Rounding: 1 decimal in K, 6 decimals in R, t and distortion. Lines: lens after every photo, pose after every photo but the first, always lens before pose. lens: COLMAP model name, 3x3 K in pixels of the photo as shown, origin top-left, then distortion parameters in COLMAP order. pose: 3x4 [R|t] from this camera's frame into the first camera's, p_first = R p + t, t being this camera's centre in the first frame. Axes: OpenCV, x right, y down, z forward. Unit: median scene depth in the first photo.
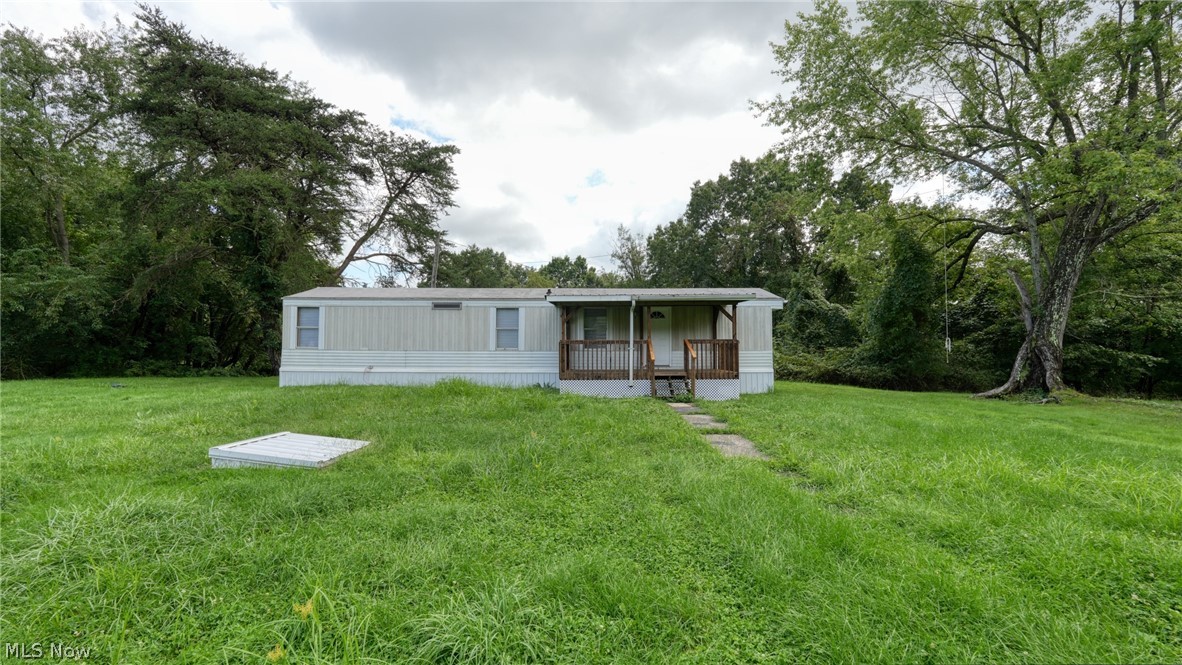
lens RADIAL K [[518.0, 0, 591.0], [0, 518.0, 332.5], [0, 0, 1]] dist [-0.014391, 0.013657]
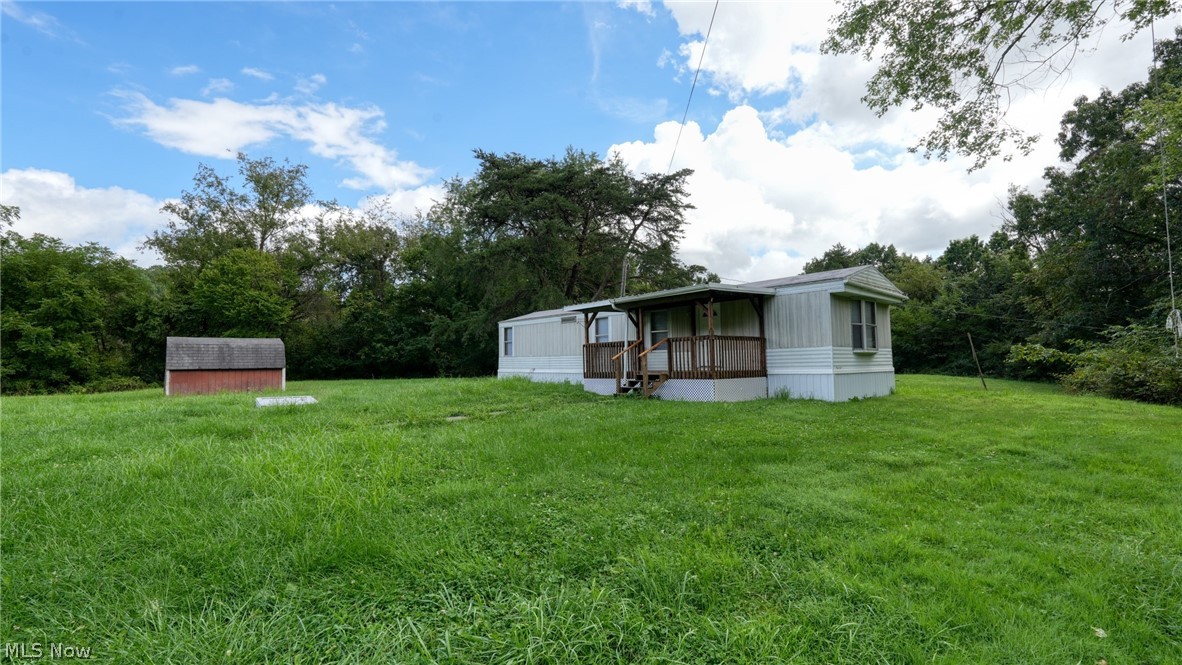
lens RADIAL K [[526.7, 0, 591.0], [0, 526.7, 332.5], [0, 0, 1]] dist [-0.003347, -0.000029]
pose [[0.664332, -0.055703, -0.745359, 0.702697], [0.038992, 0.998444, -0.039863, 0.032011], [0.746420, -0.002581, 0.665470, 0.195244]]
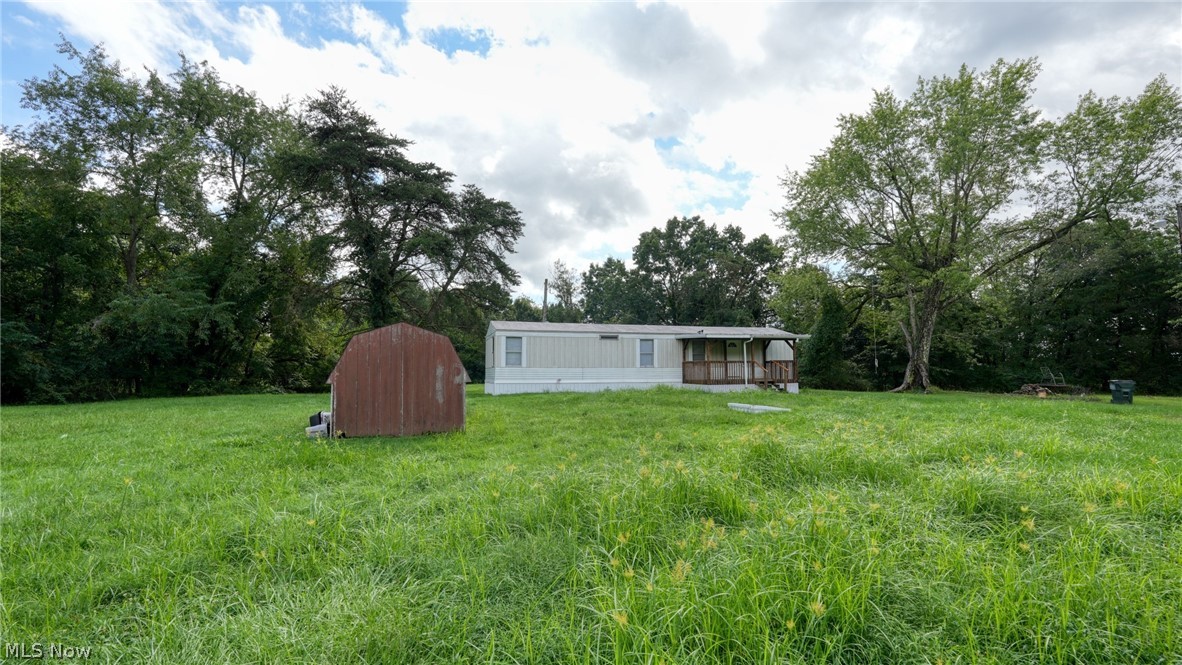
lens RADIAL K [[489.1, 0, 591.0], [0, 489.1, 332.5], [0, 0, 1]] dist [-0.000706, 0.000019]
pose [[0.956462, 0.015895, 0.291424, -0.734583], [-0.004461, 0.999195, -0.039857, -0.009727], [-0.291823, 0.036821, 0.955763, -0.316496]]
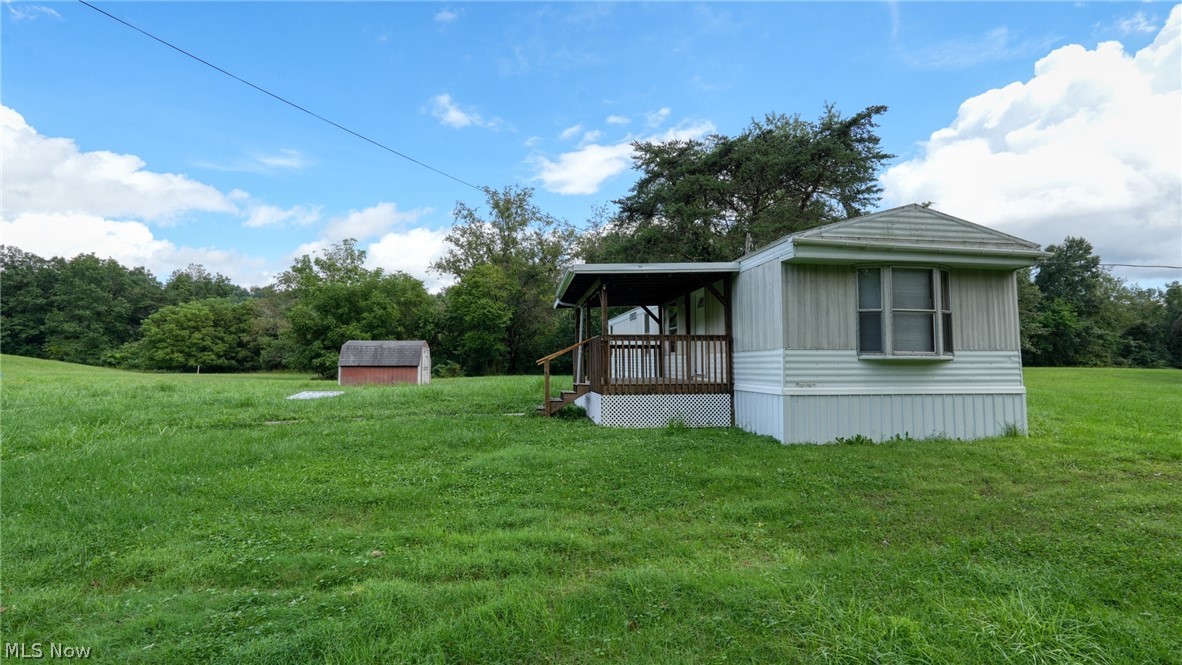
lens RADIAL K [[518.9, 0, 588.0], [0, 518.9, 334.2], [0, 0, 1]] dist [-0.002327, -0.000086]
pose [[0.140319, -0.054175, -0.988623, 0.790996], [0.033439, 0.998192, -0.049953, 0.038813], [0.989541, -0.026050, 0.141877, 0.742130]]
